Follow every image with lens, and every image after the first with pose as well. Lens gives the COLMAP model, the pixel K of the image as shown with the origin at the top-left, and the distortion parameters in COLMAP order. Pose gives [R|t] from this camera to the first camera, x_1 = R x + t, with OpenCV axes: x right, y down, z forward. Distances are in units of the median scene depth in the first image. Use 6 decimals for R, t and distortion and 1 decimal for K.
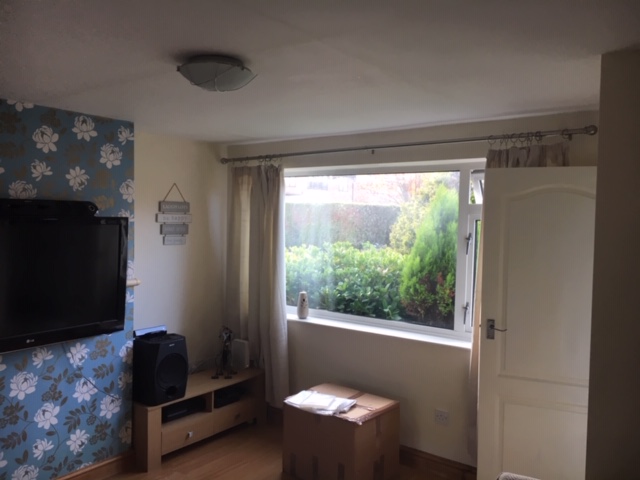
lens RADIAL K [[545.4, 0, 321.7], [0, 545.4, 242.4], [0, 0, 1]] dist [0.076901, -0.097336]
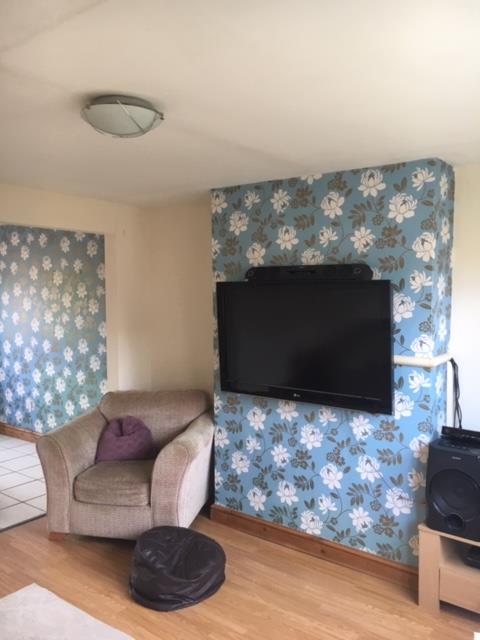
lens RADIAL K [[545.4, 0, 241.6], [0, 545.4, 315.9], [0, 0, 1]] dist [0.076901, -0.097336]
pose [[-0.020502, 0.045540, -0.998752, 0.484005], [-0.038842, 0.998172, 0.046311, -0.021776], [0.999035, 0.039743, -0.018695, 0.802801]]
